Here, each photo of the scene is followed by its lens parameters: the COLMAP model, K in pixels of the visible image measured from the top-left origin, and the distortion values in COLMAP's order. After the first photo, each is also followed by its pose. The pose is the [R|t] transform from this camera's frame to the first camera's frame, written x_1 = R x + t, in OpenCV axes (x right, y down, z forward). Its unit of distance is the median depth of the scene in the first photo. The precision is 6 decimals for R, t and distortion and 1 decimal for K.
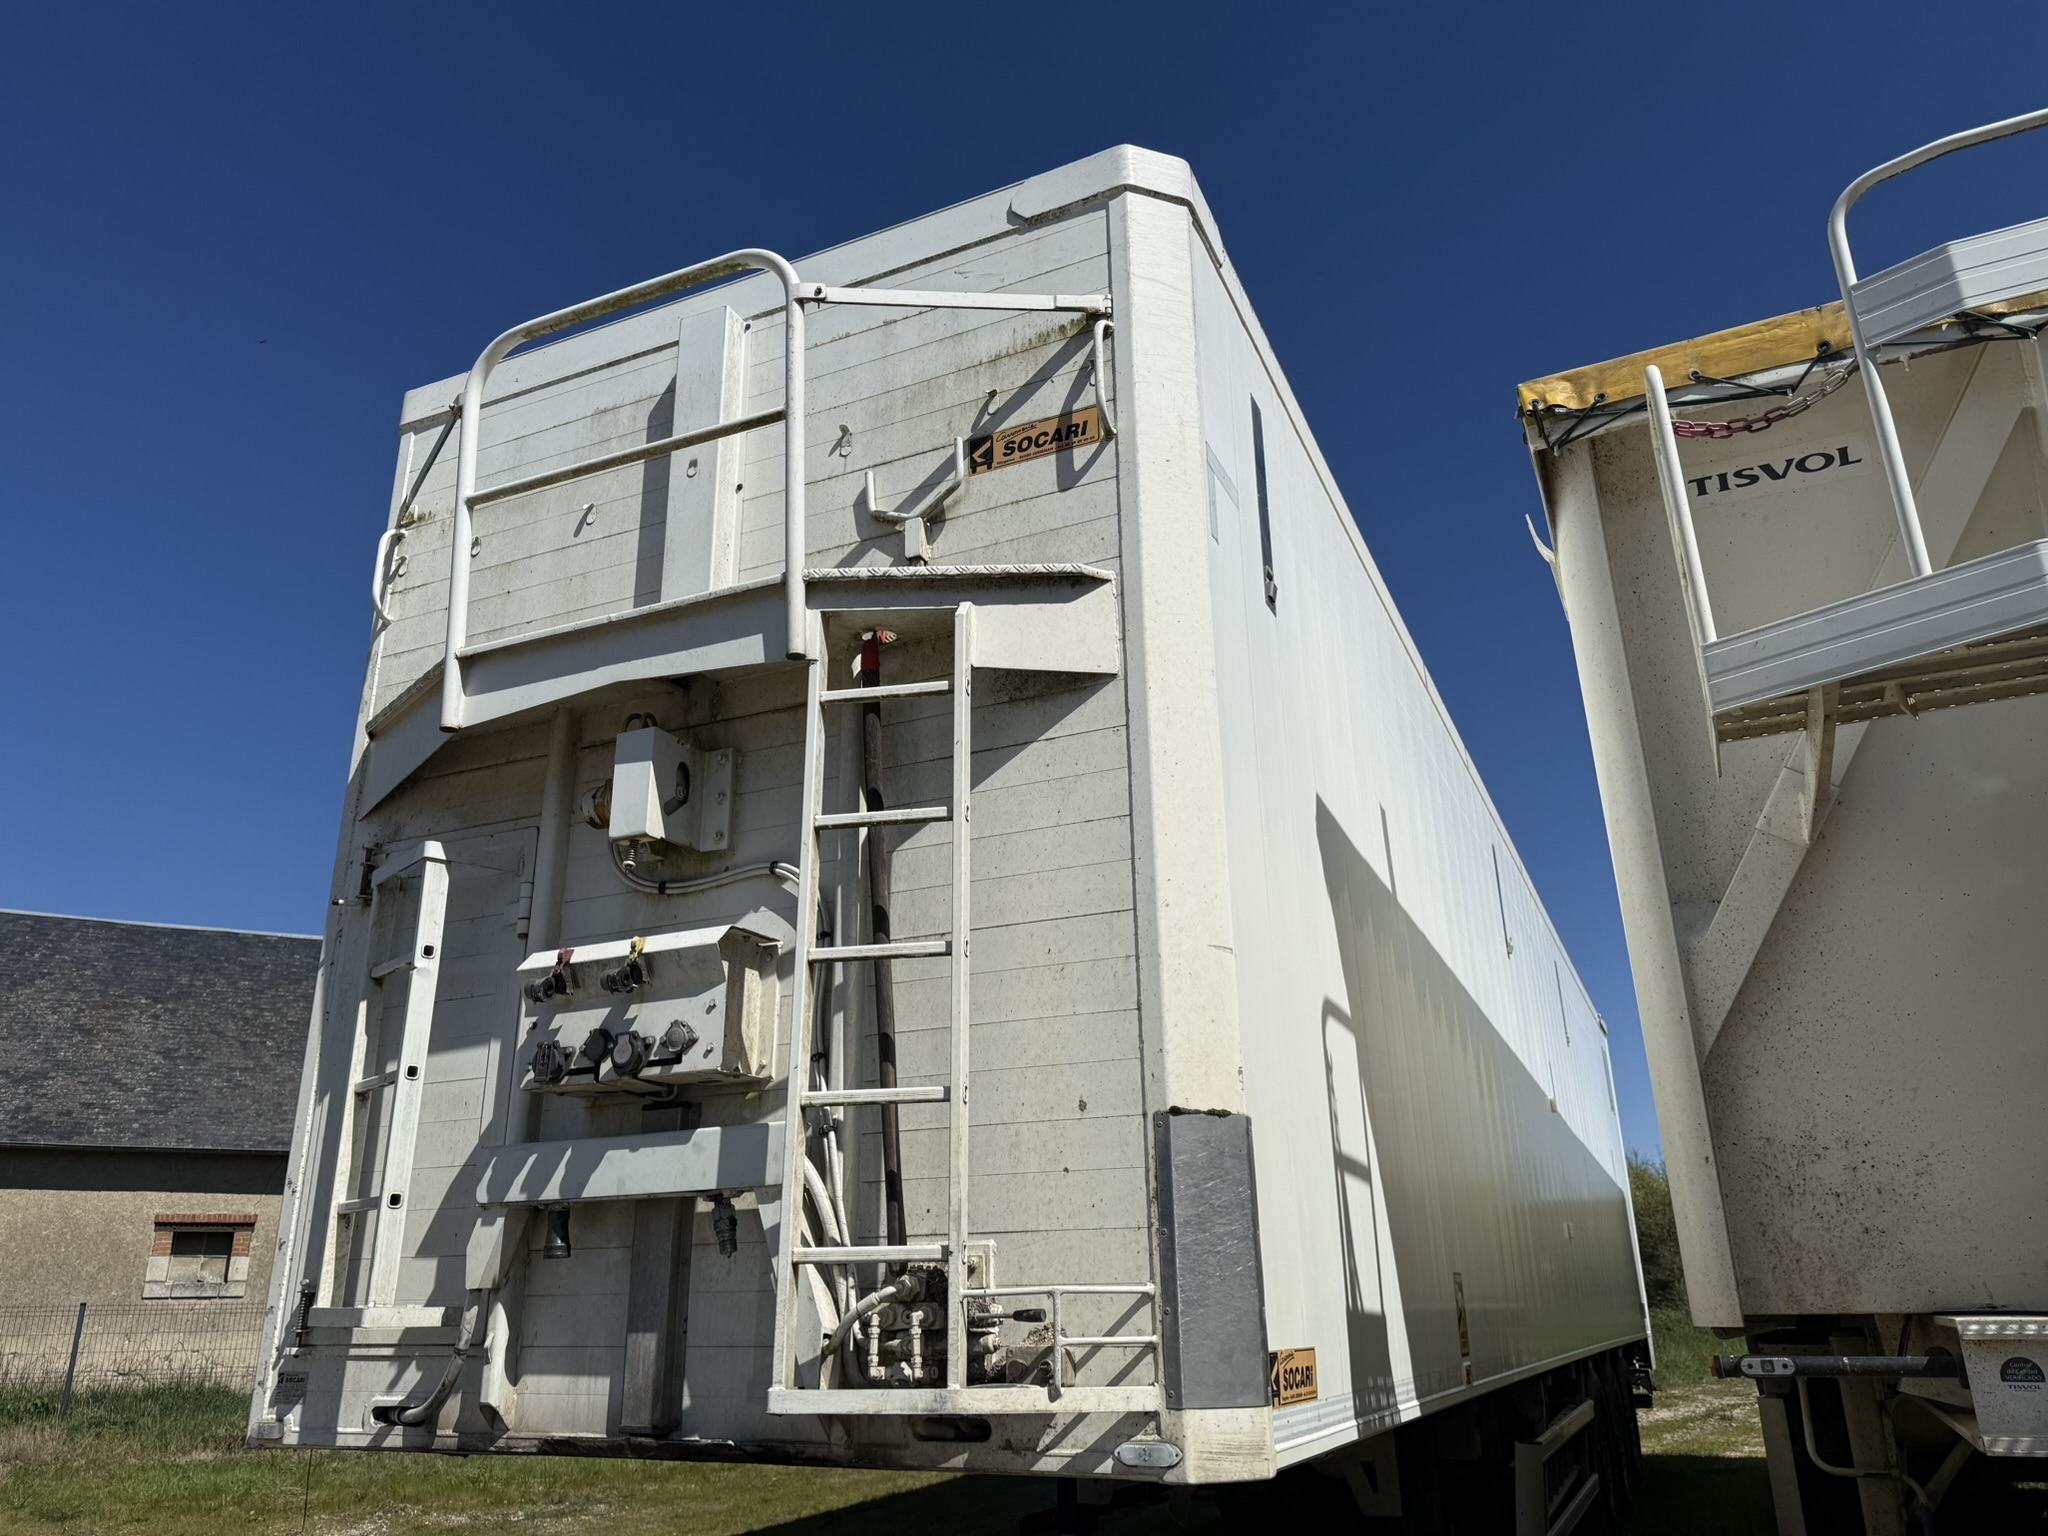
lens RADIAL K [[1443.8, 0, 1020.2], [0, 1443.8, 762.4], [0, 0, 1]] dist [0.028702, -0.037637]
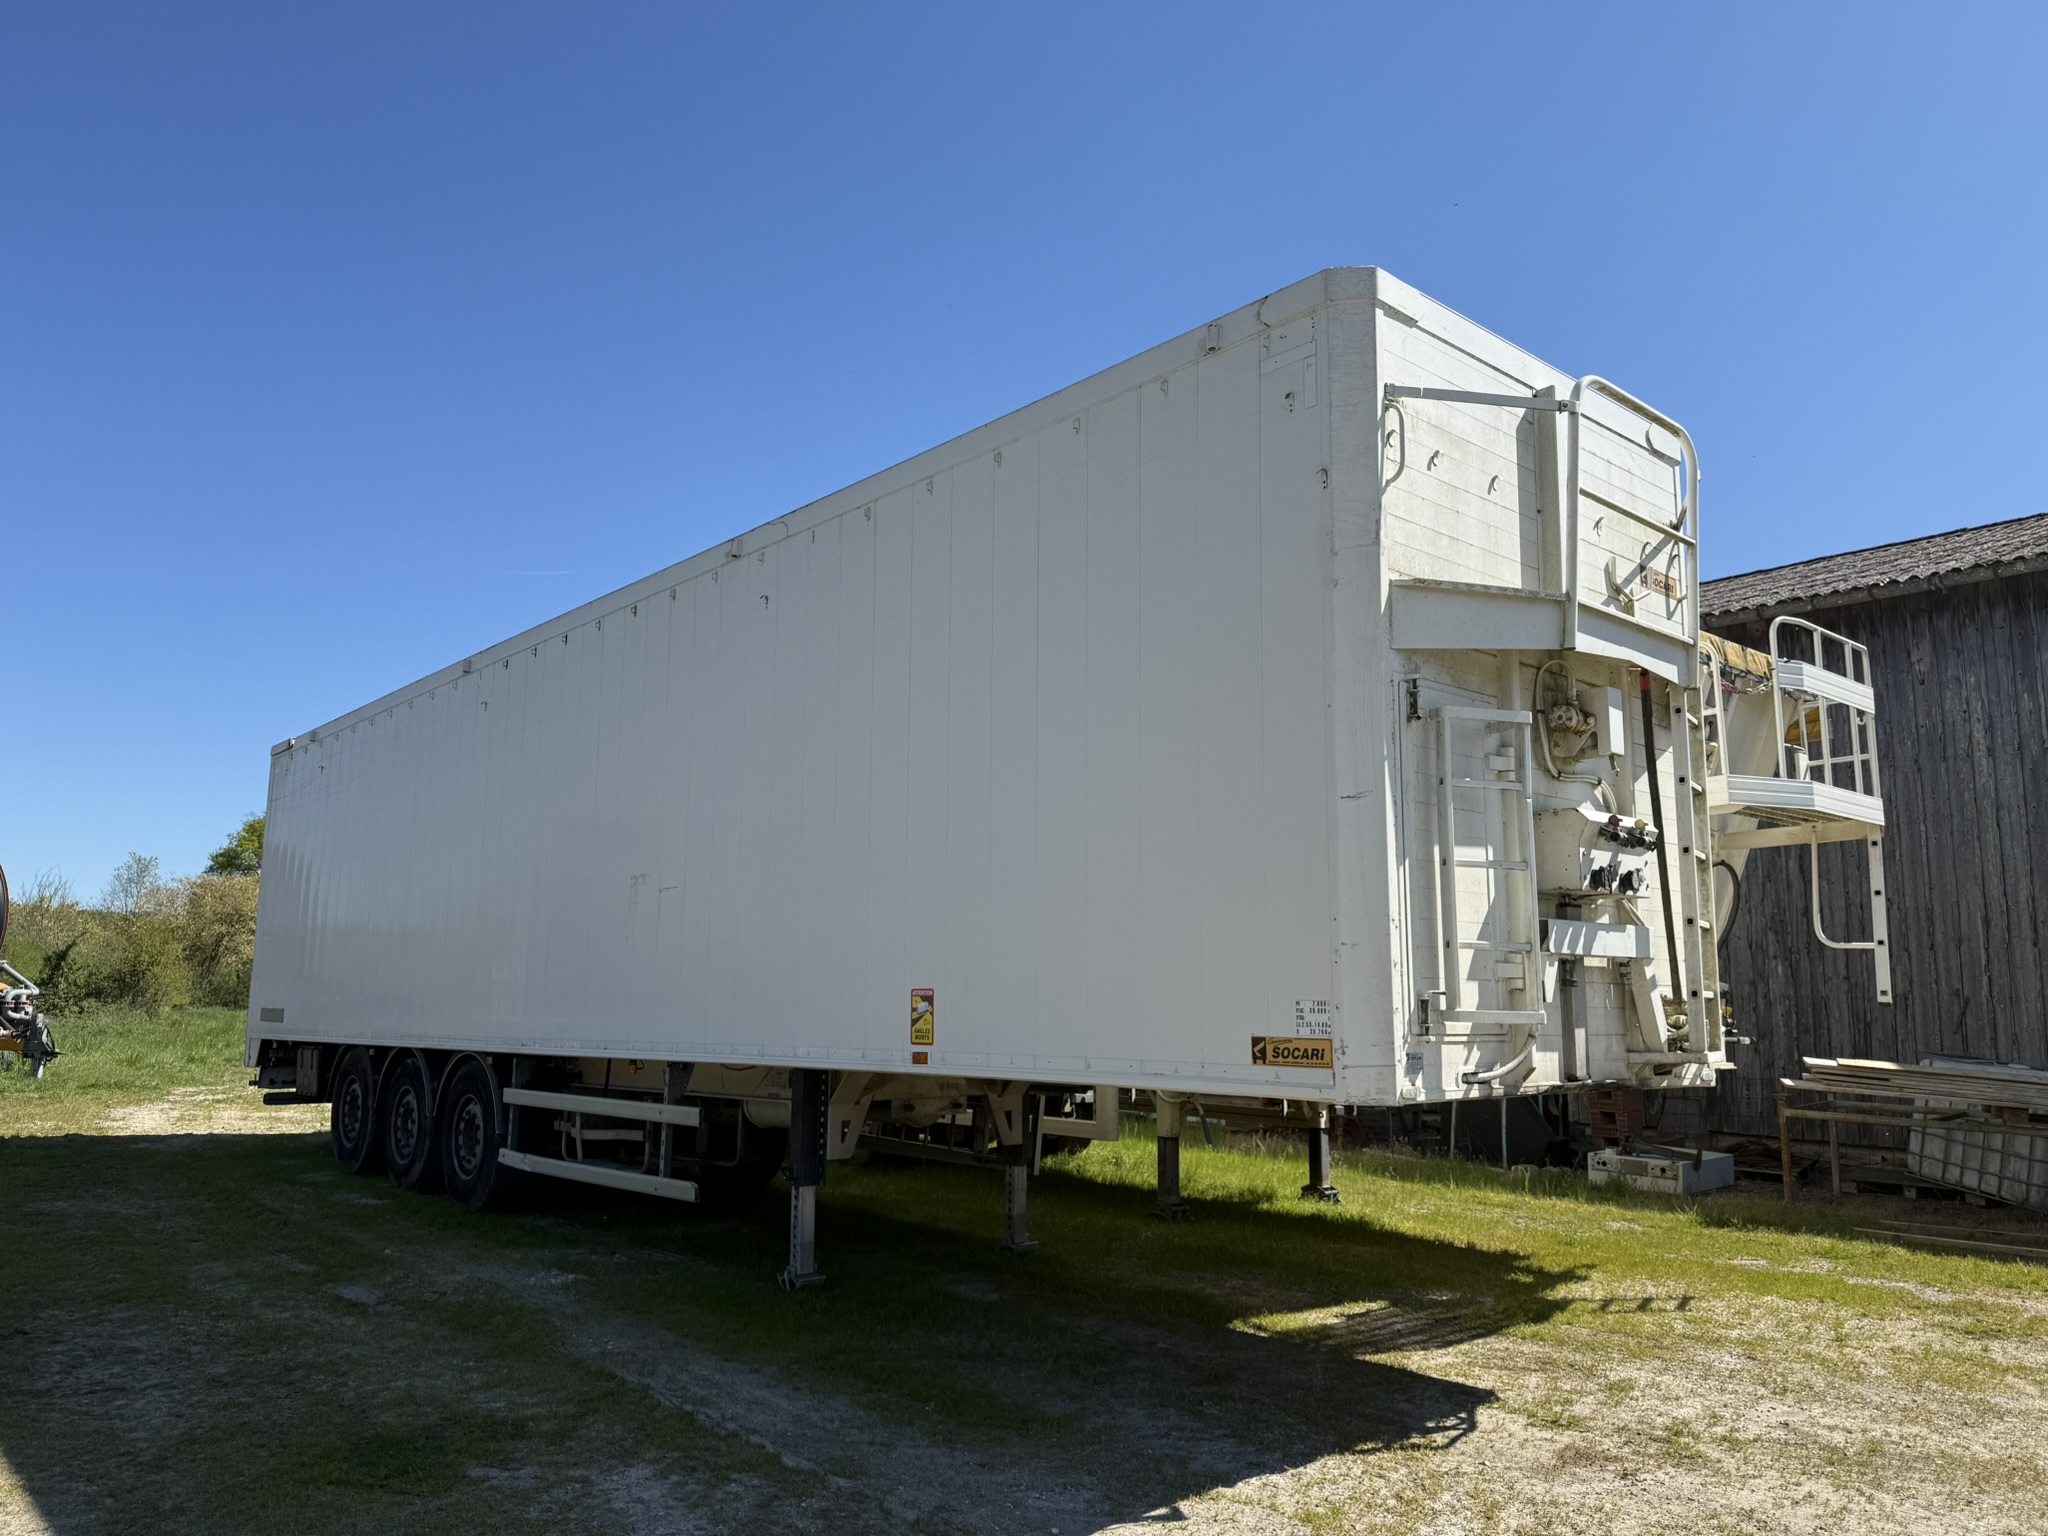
lens RADIAL K [[1443.8, 0, 1024.5], [0, 1443.8, 775.6], [0, 0, 1]] dist [0.028702, -0.037637]
pose [[0.421514, 0.163597, 0.891943, -2.013530], [-0.326367, 0.945050, -0.019104, 0.326008], [-0.846056, -0.283048, 0.451744, 0.786994]]
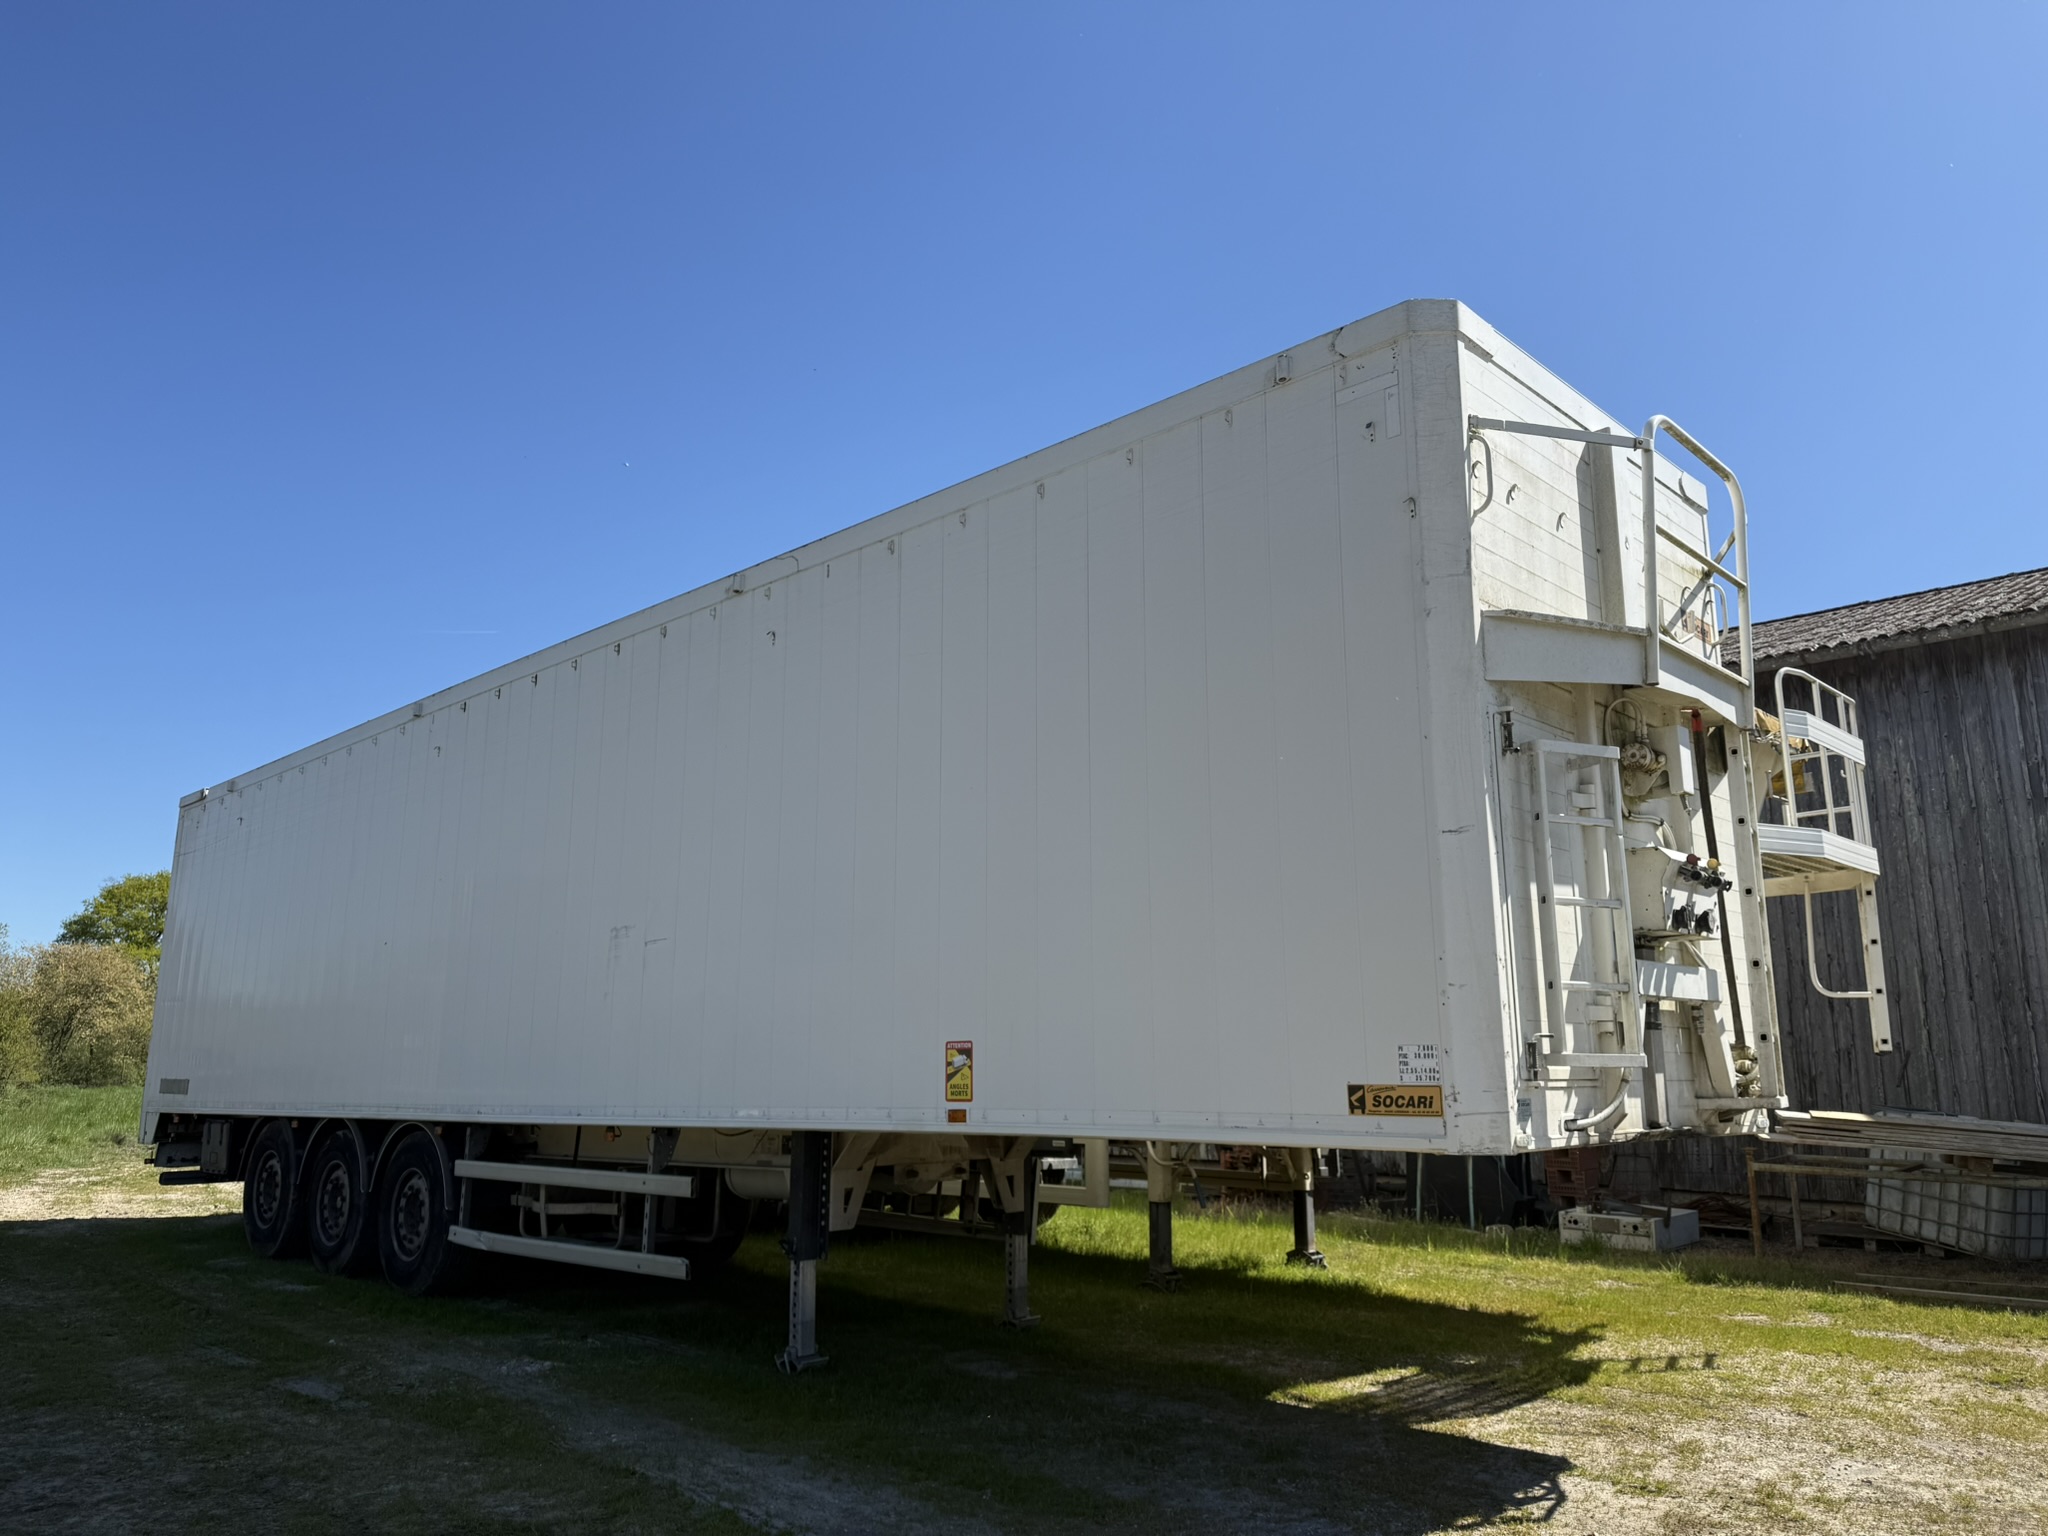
lens RADIAL K [[1443.8, 0, 1034.9], [0, 1443.8, 759.9], [0, 0, 1]] dist [0.028702, -0.037637]
pose [[0.345284, 0.217745, 0.912889, -2.015447], [-0.326387, 0.939854, -0.100726, 0.420691], [-0.879915, -0.263176, 0.395586, 0.979908]]
